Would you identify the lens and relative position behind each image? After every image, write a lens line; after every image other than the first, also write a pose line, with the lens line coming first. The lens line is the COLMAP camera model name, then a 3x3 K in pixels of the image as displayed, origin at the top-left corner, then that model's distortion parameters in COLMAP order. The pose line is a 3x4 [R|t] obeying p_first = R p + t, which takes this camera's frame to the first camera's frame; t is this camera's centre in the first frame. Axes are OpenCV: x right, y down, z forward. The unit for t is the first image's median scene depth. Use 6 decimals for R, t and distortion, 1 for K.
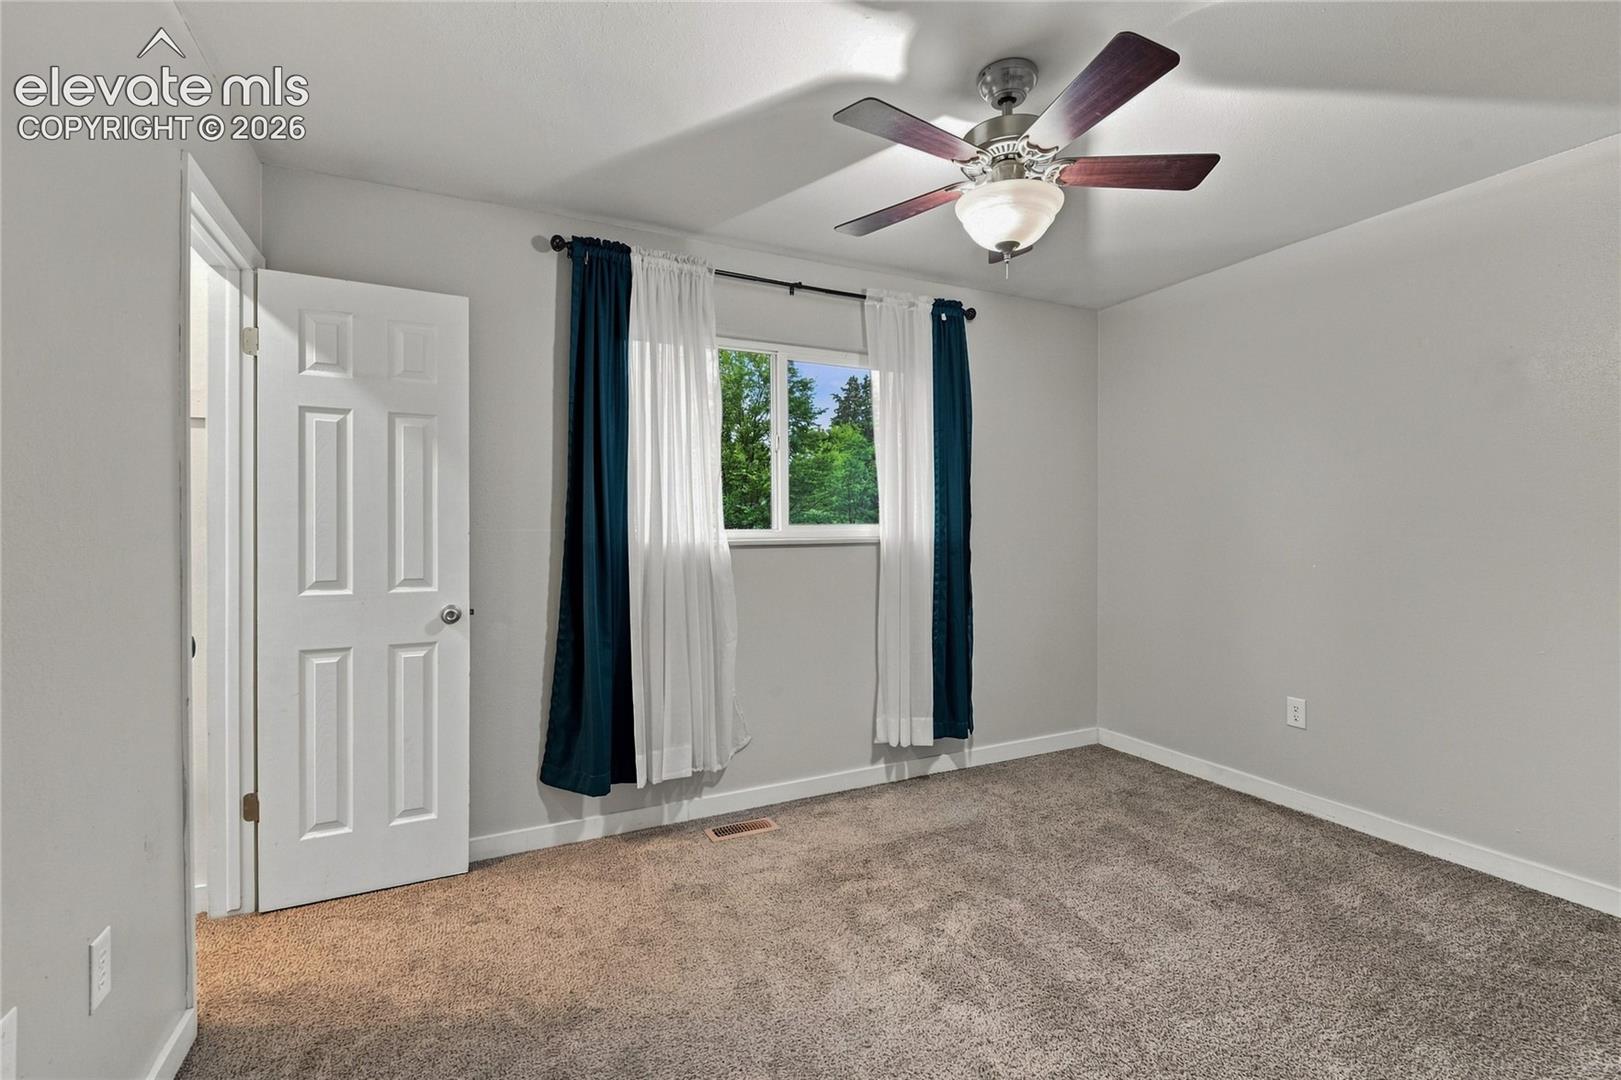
lens RADIAL K [[727.8, 0, 805.8], [0, 727.8, 538.9], [0, 0, 1]] dist [0.031100, -0.016575]
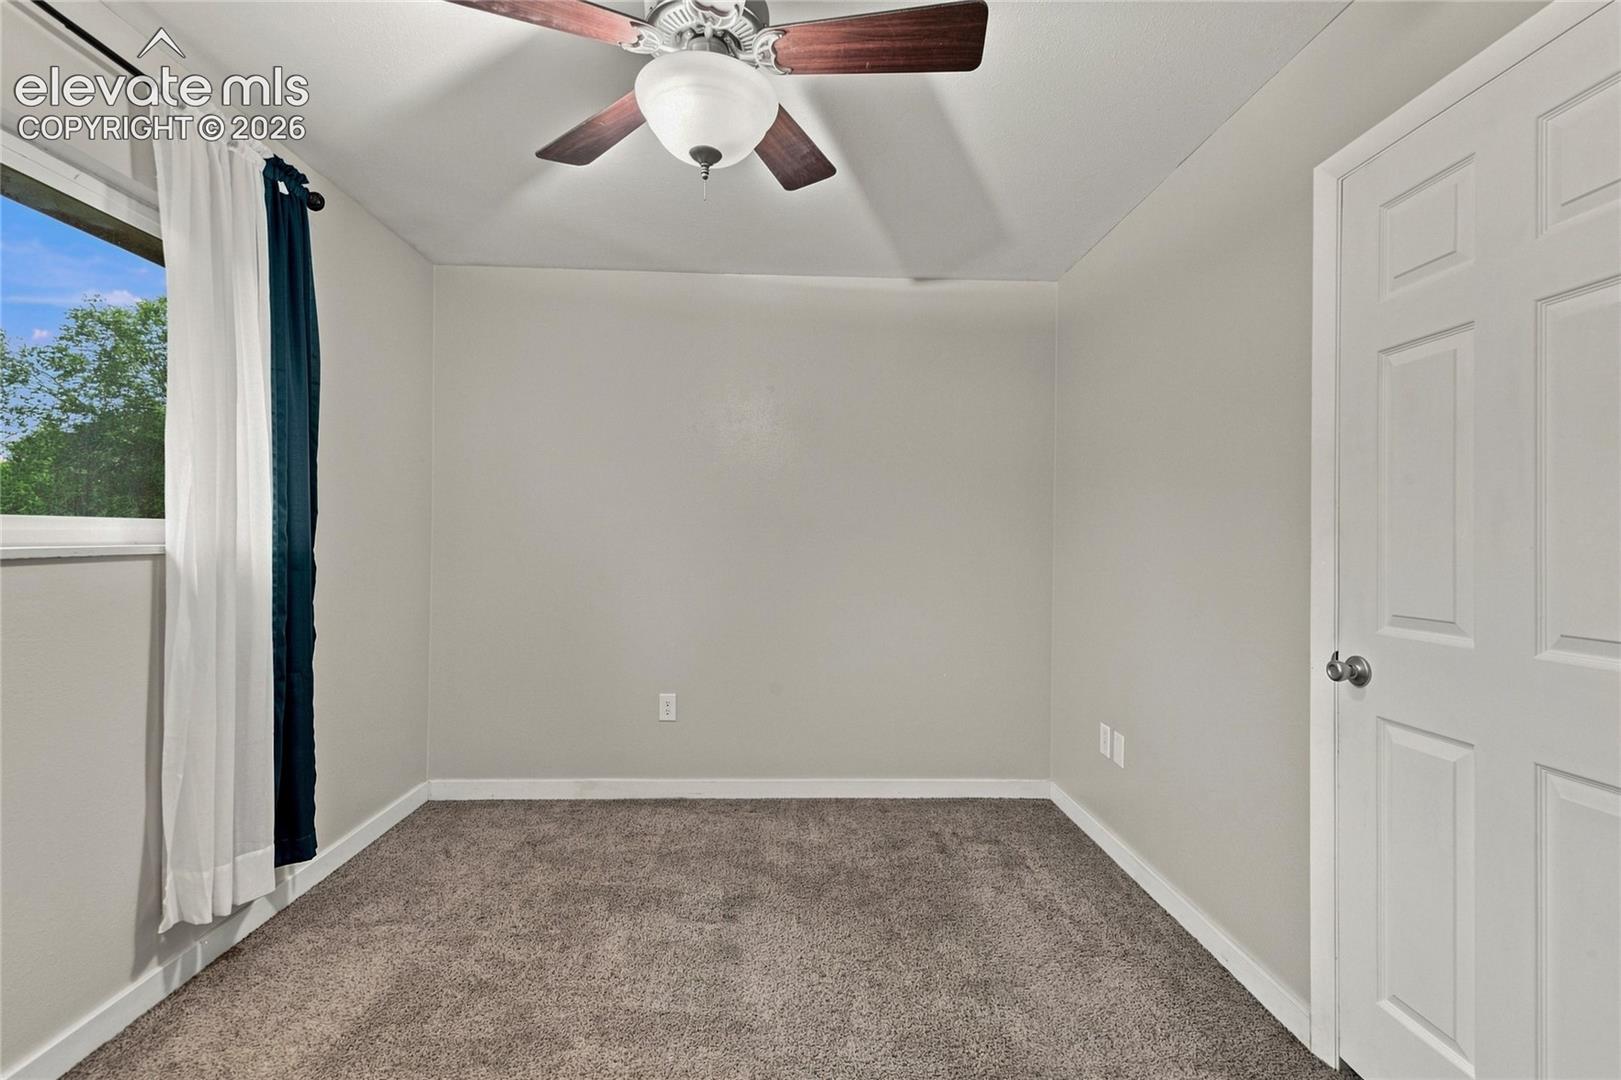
lens RADIAL K [[727.8, 0, 805.8], [0, 727.8, 538.9], [0, 0, 1]] dist [0.031100, -0.016575]
pose [[0.399553, 0.005057, 0.916696, -0.211959], [0.000551, 0.999983, -0.005756, -0.003293], [-0.916710, 0.002805, 0.399543, 0.356750]]
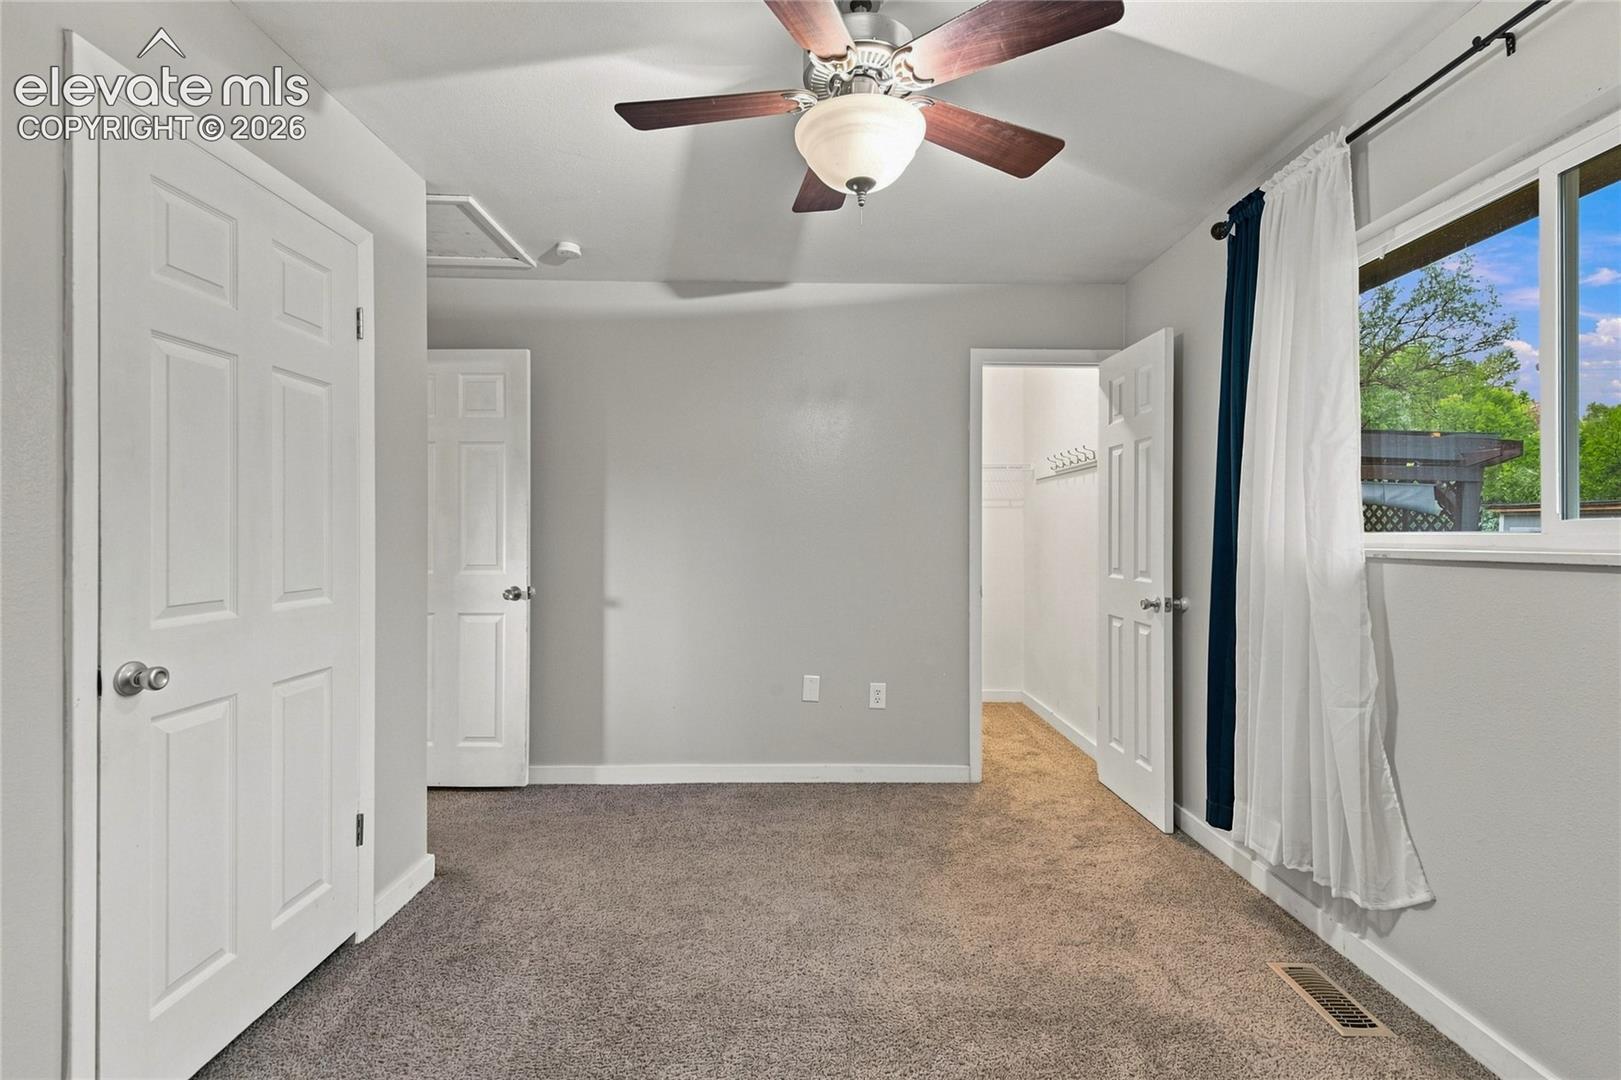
lens RADIAL K [[708.0, 0, 810.5], [0, 708.0, 540.0], [0, 0, 1]] dist [-0.001098, -0.000218]
pose [[-0.430854, 0.012296, -0.902338, 0.590144], [-0.010501, 0.999771, 0.018637, -0.011378], [0.902361, 0.017505, -0.430626, 0.754830]]
